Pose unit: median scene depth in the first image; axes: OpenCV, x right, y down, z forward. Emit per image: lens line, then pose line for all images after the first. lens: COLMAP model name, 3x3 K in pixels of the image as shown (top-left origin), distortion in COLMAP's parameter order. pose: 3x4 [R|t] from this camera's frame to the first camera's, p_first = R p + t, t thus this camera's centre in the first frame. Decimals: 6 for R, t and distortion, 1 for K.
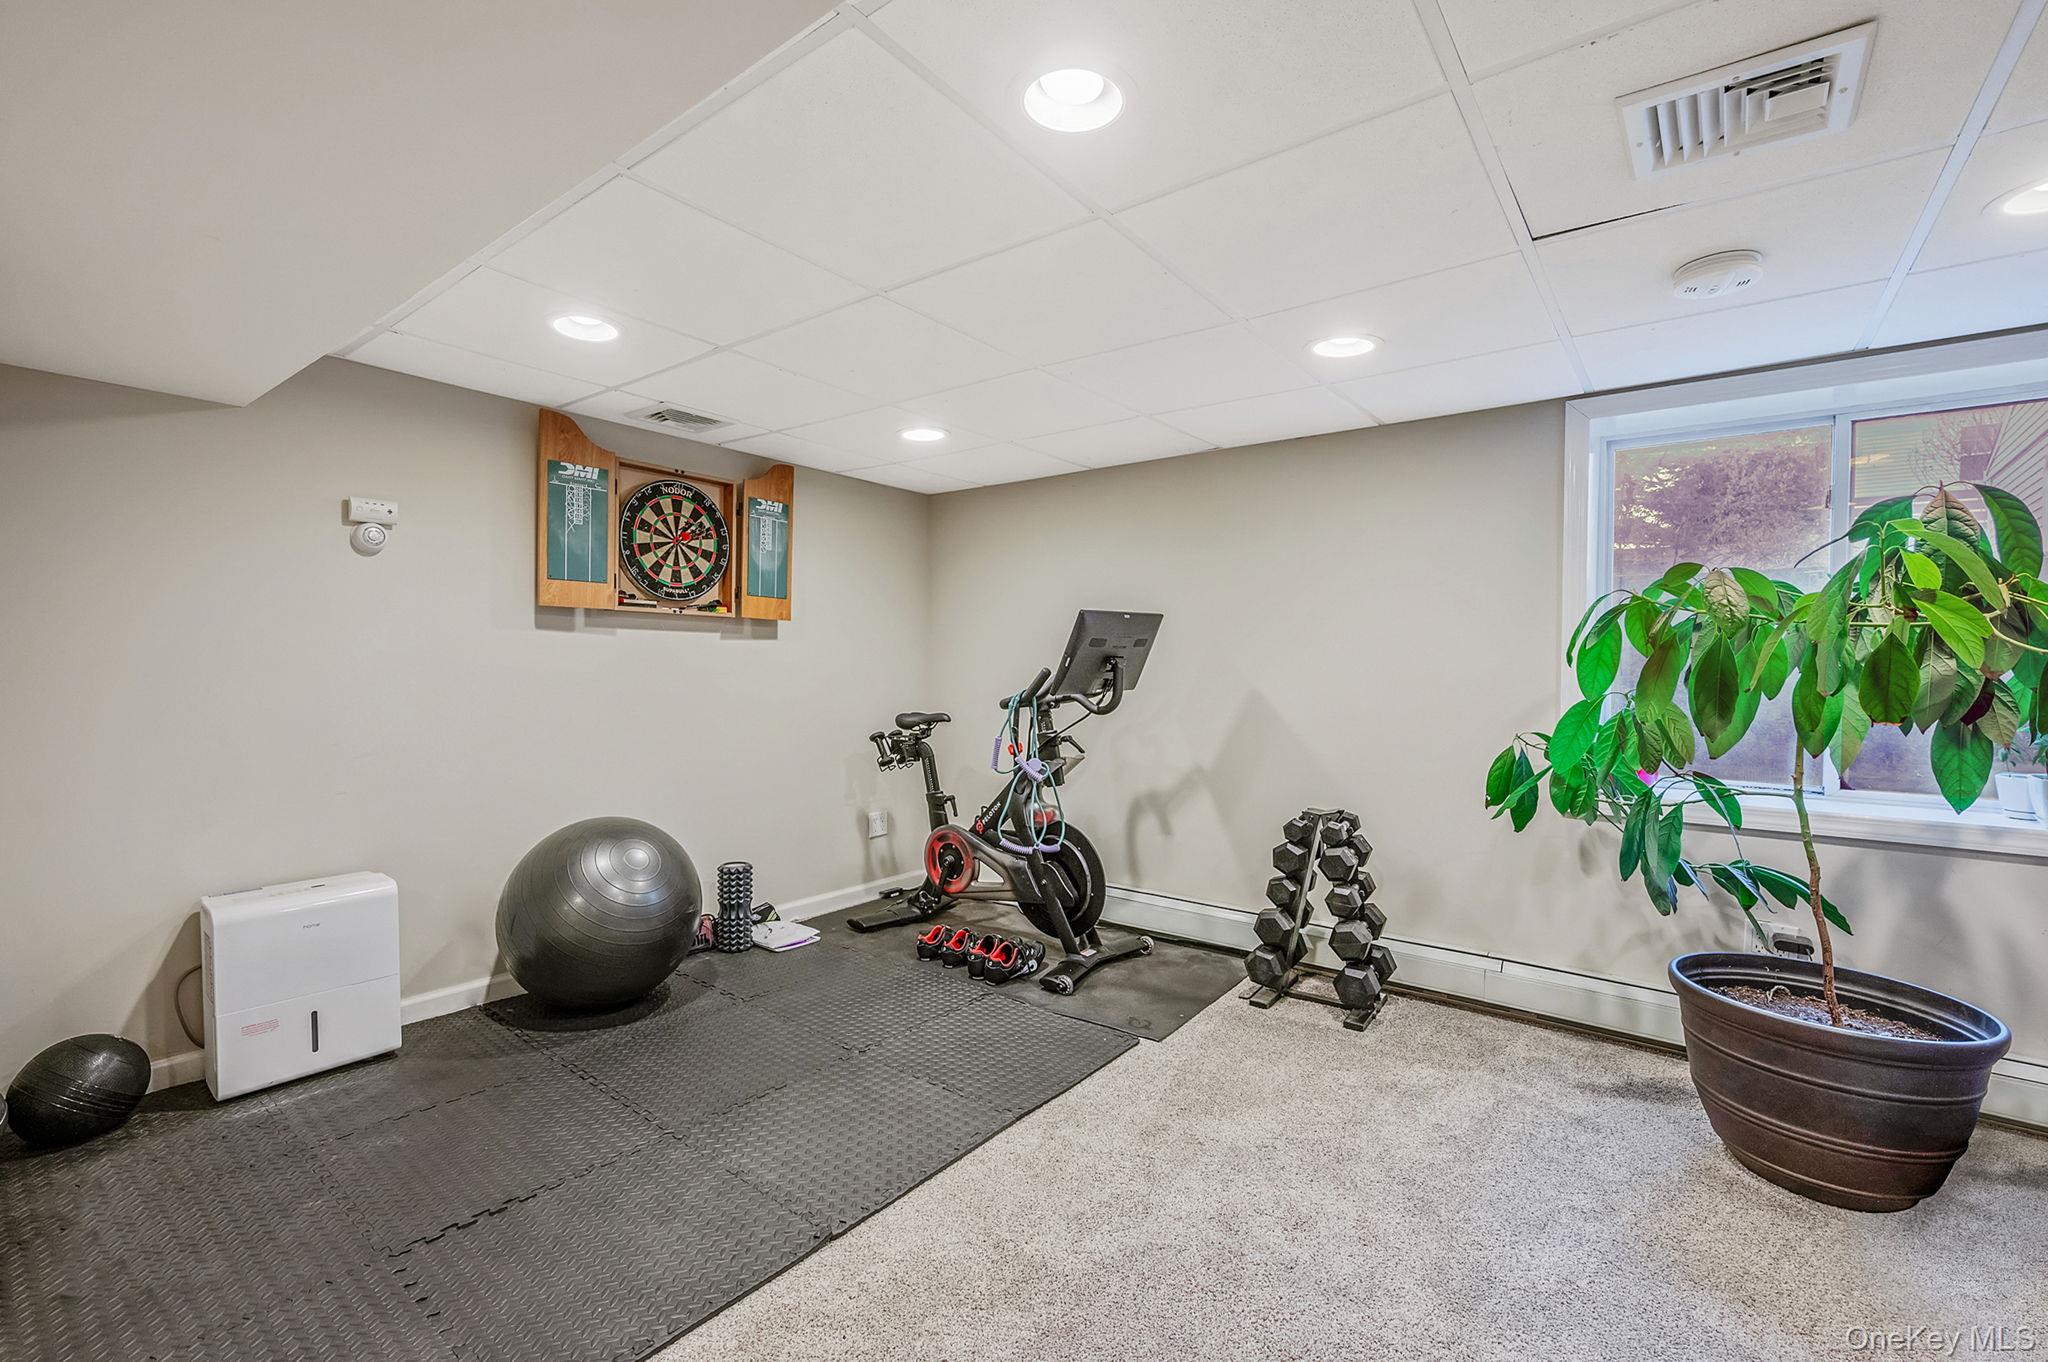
lens RADIAL K [[875.7, 0, 1024.0], [0, 875.7, 681.0], [0, 0, 1]] dist [-0.000972, -0.000508]
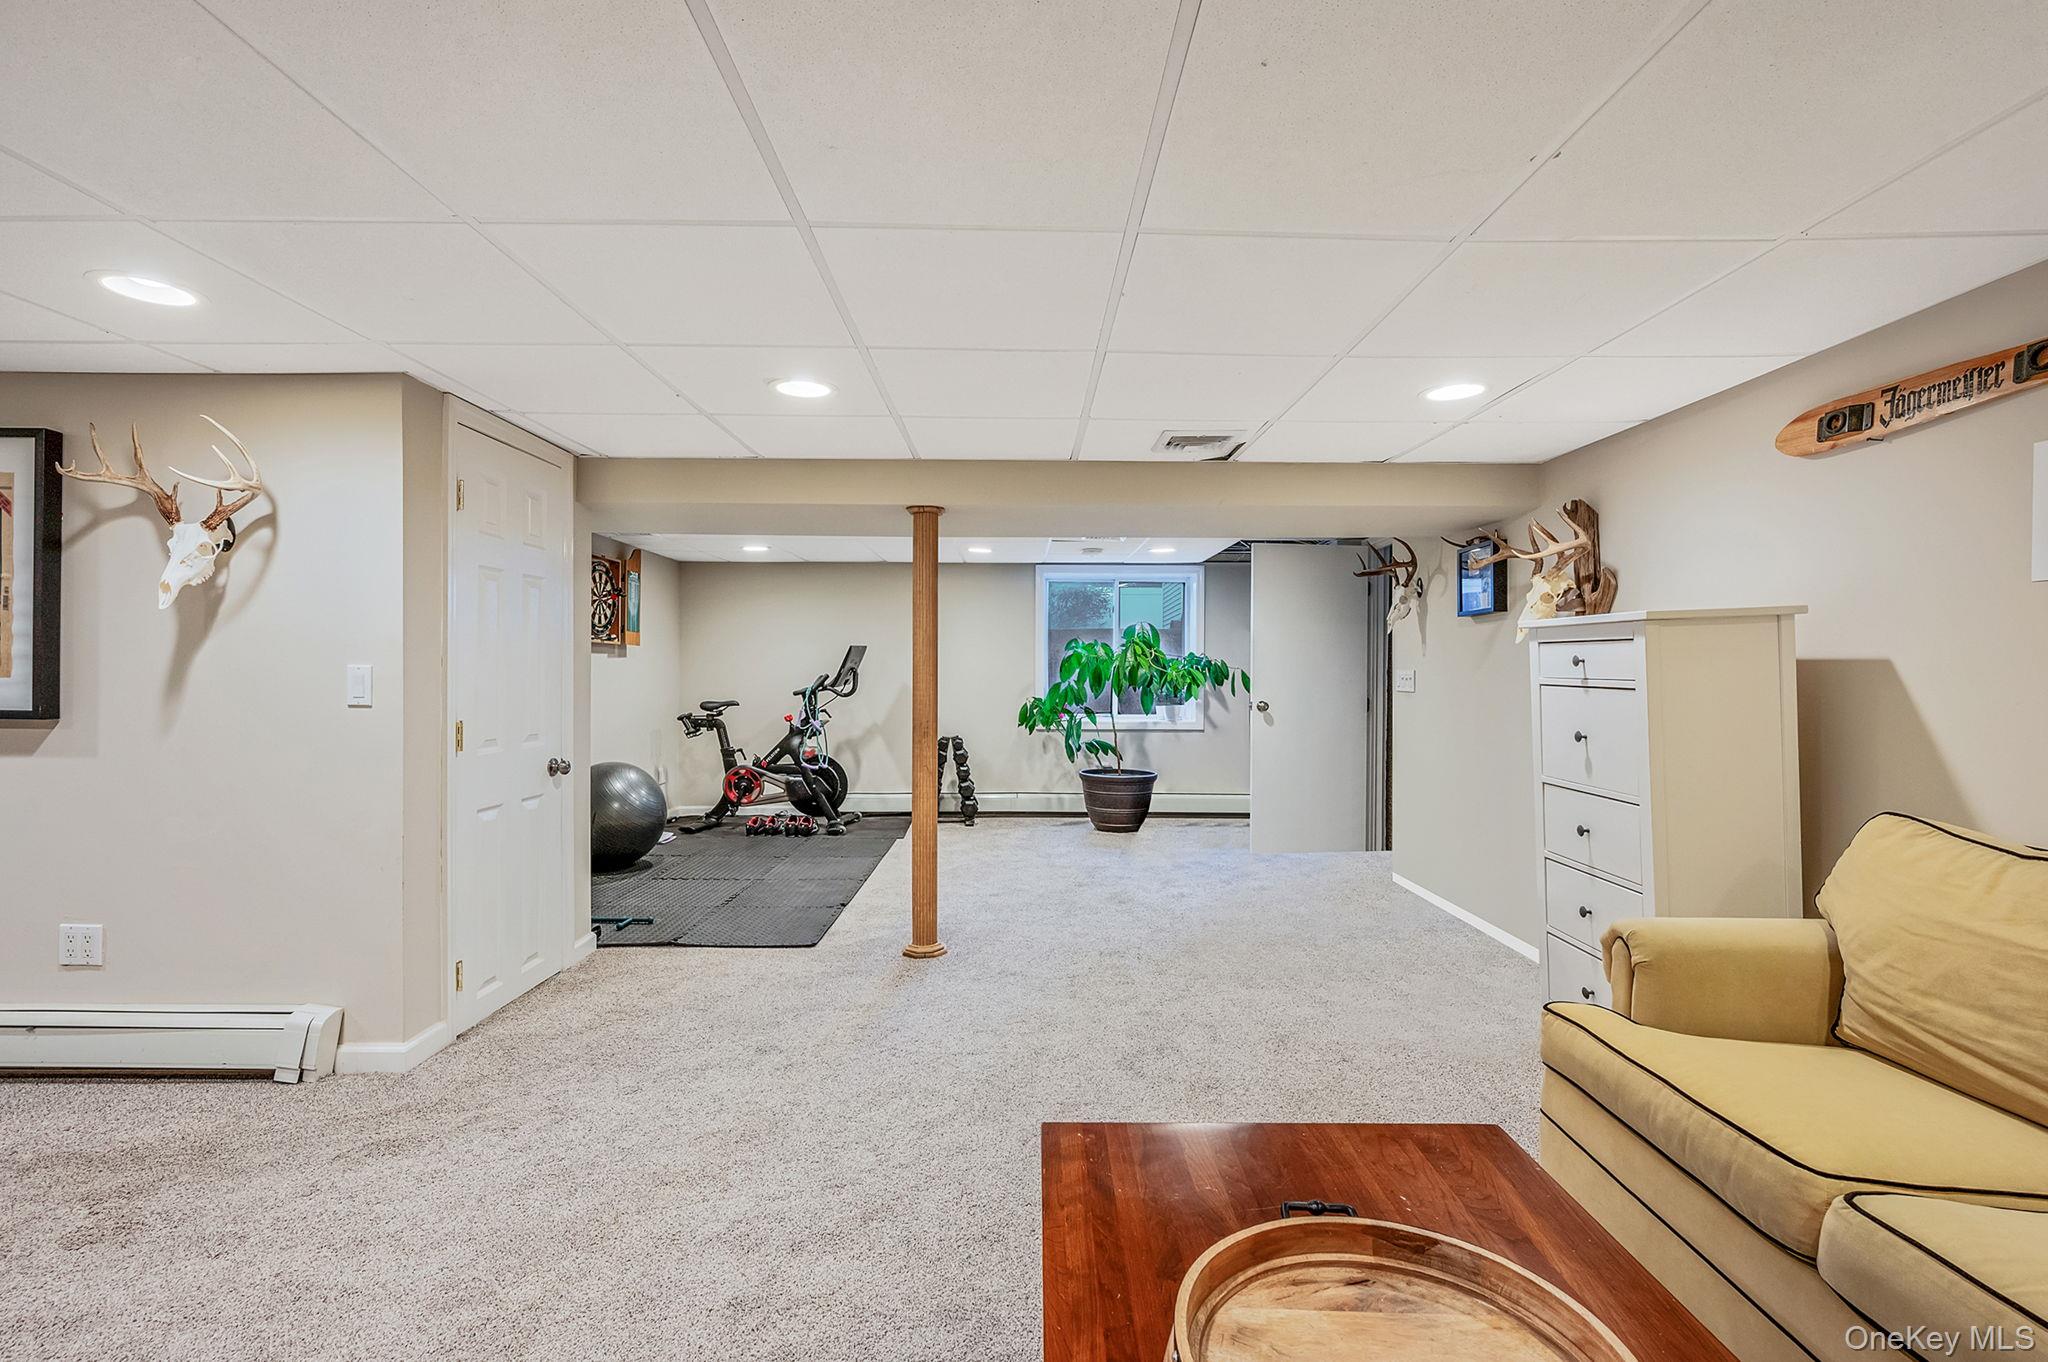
lens RADIAL K [[820.3, 0, 1028.2], [0, 820.3, 677.7], [0, 0, 1]] dist [-0.000372, -0.000020]
pose [[0.787303, -0.013174, 0.616425, -0.776919], [0.015139, 0.999883, 0.002033, -0.002800], [-0.616380, 0.007731, 0.787411, -0.759294]]
